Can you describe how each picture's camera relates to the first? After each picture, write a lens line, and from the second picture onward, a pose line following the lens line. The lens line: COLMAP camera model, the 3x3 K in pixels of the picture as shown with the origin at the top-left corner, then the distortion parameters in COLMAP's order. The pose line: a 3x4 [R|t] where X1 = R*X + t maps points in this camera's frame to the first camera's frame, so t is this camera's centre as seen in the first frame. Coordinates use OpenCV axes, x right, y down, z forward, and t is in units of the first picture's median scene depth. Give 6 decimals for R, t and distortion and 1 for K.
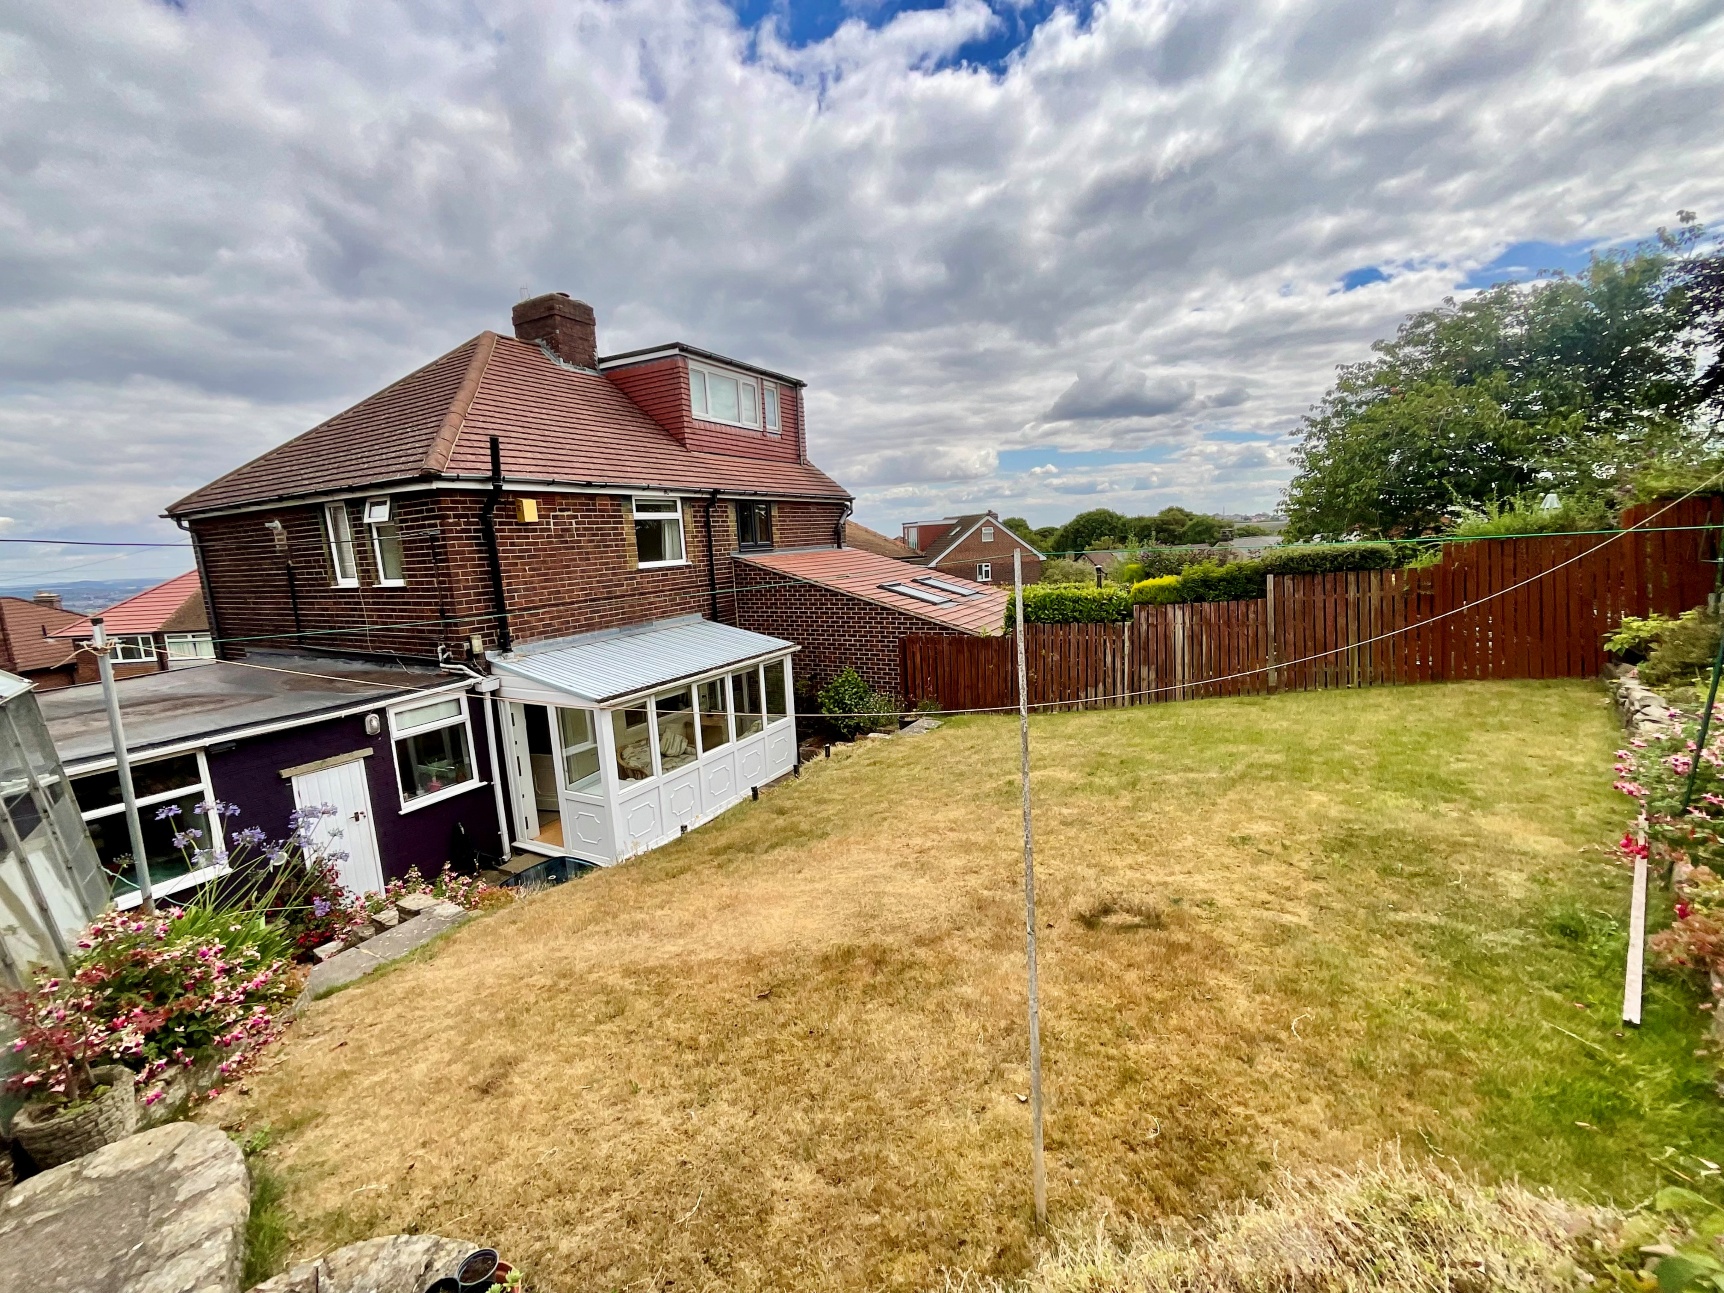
lens RADIAL K [[705.6, 0, 858.0], [0, 705.6, 649.3], [0, 0, 1]] dist [-0.001473, 0.000177]
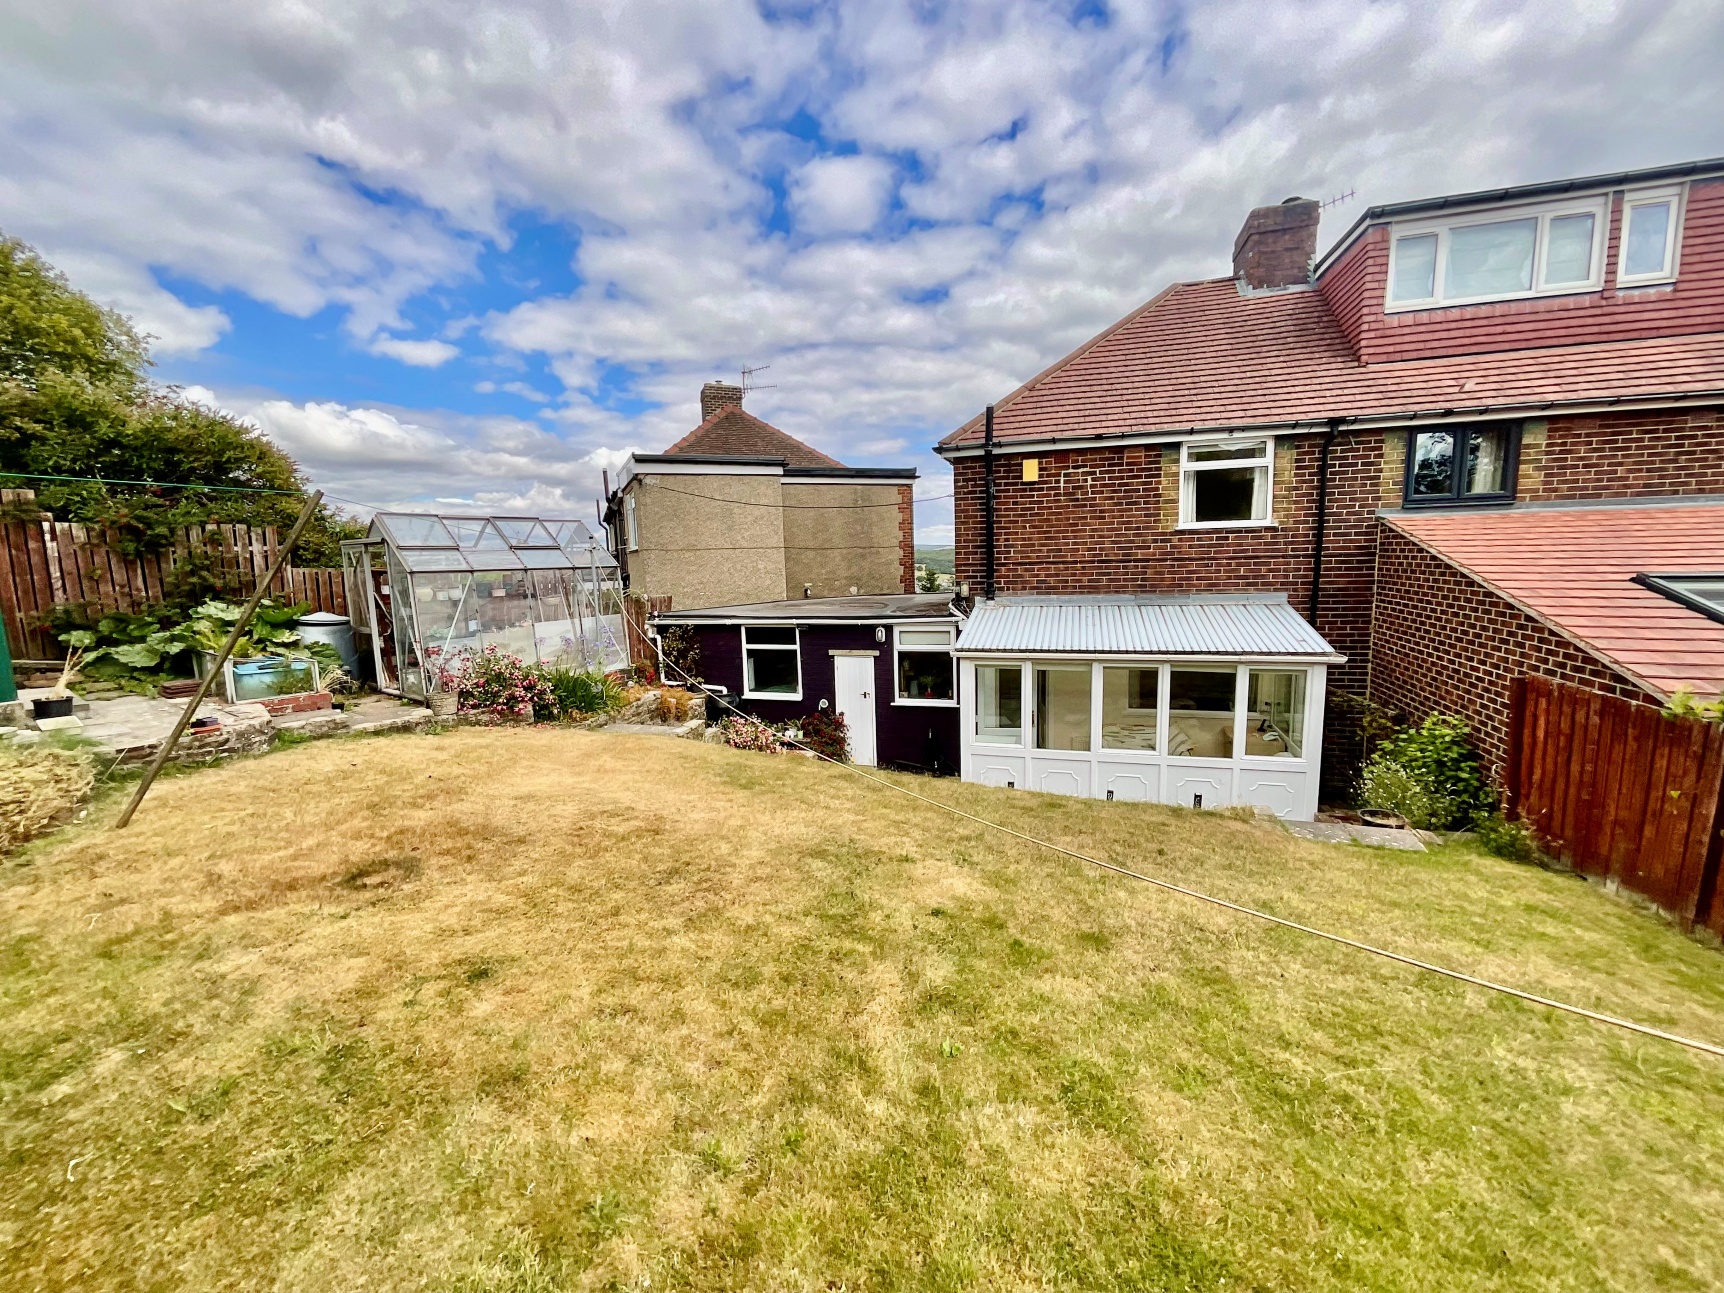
lens RADIAL K [[699.5, 0, 862.0], [0, 699.5, 646.5], [0, 0, 1]] dist [0.001365, 0.000152]
pose [[0.197170, 0.174178, -0.964773, 0.514370], [-0.134752, 0.979566, 0.149310, -0.058087], [0.971064, 0.100565, 0.216611, 0.527273]]
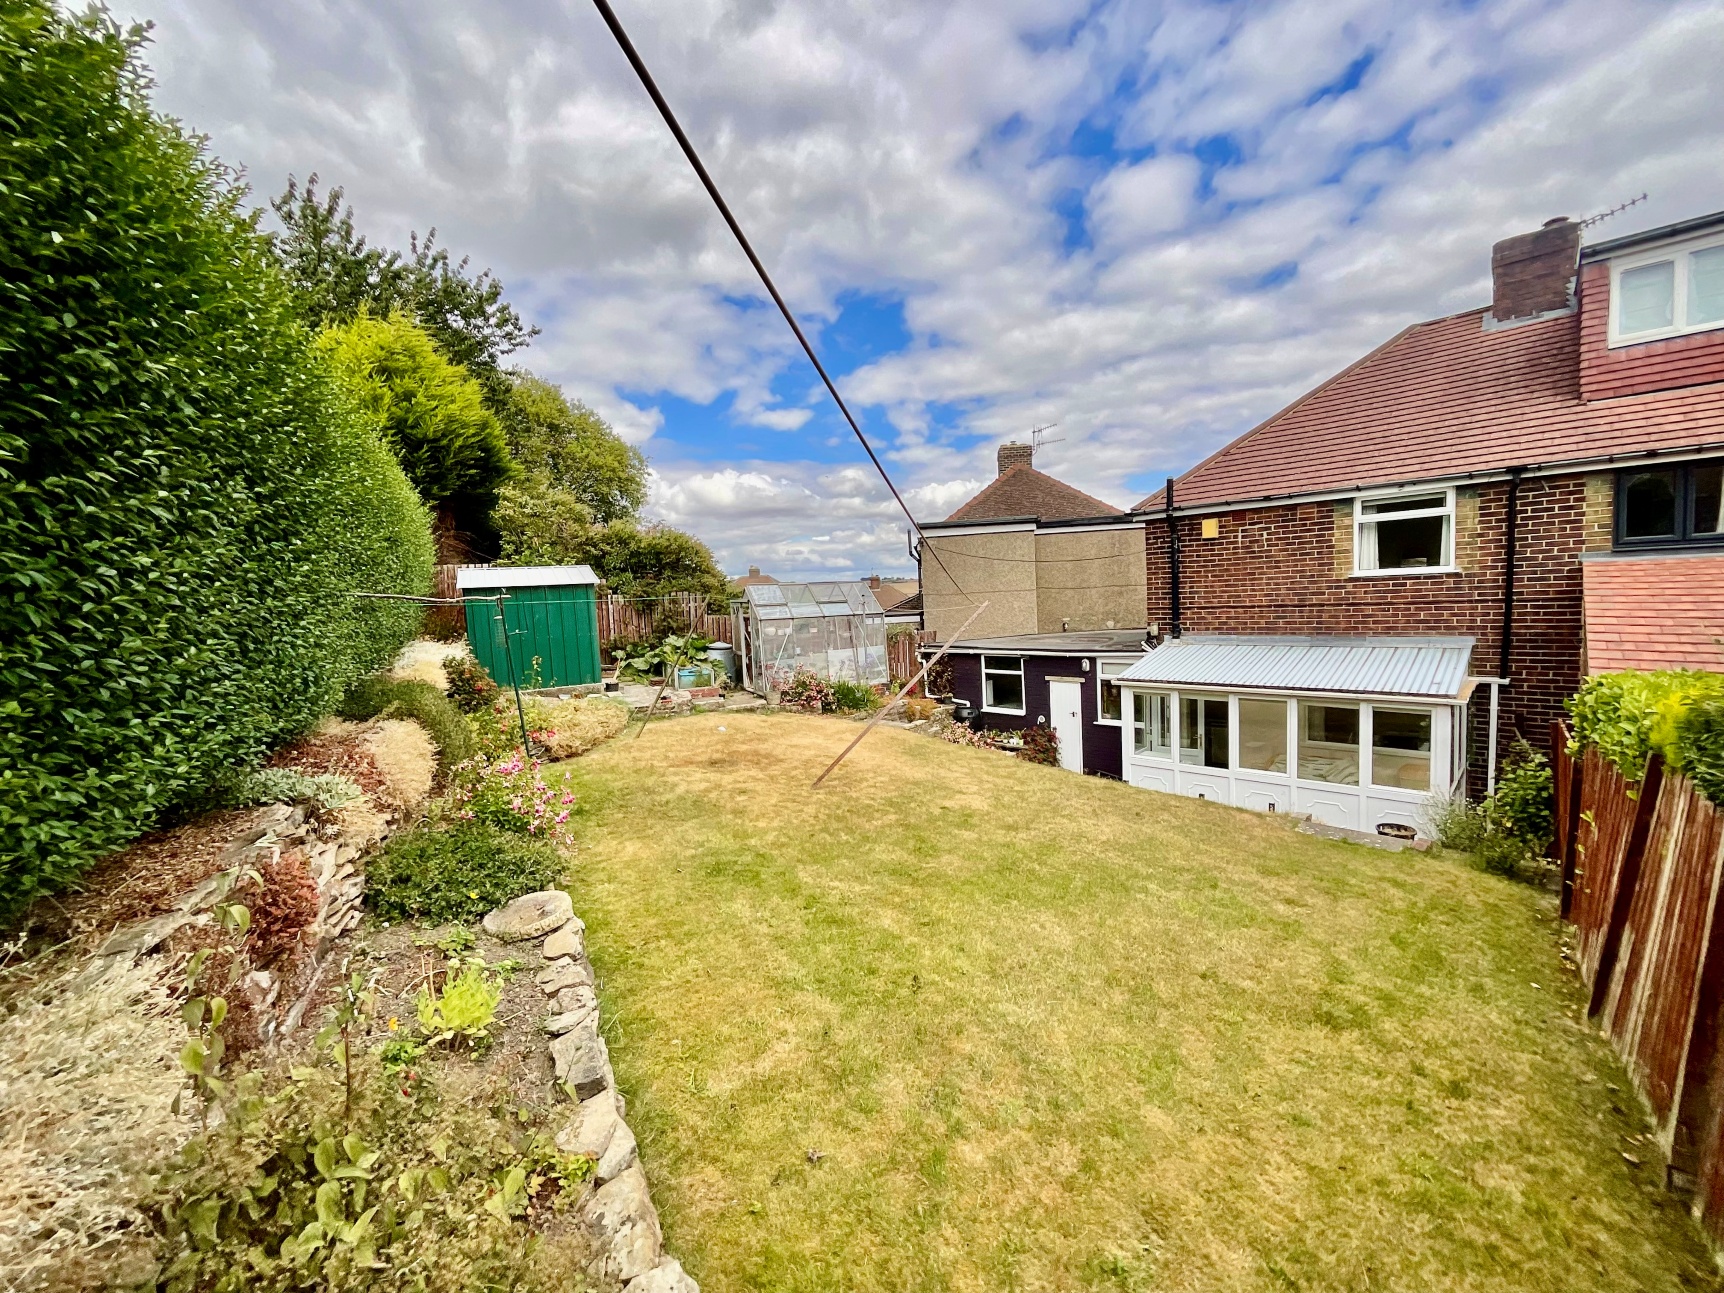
lens RADIAL K [[699.5, 0, 862.0], [0, 699.5, 646.5], [0, 0, 1]] dist [0.001365, 0.000152]
pose [[-0.278457, 0.139571, -0.950253, 0.848967], [-0.085145, 0.981902, 0.169170, -0.142457], [0.956667, 0.128016, -0.261534, 0.728535]]
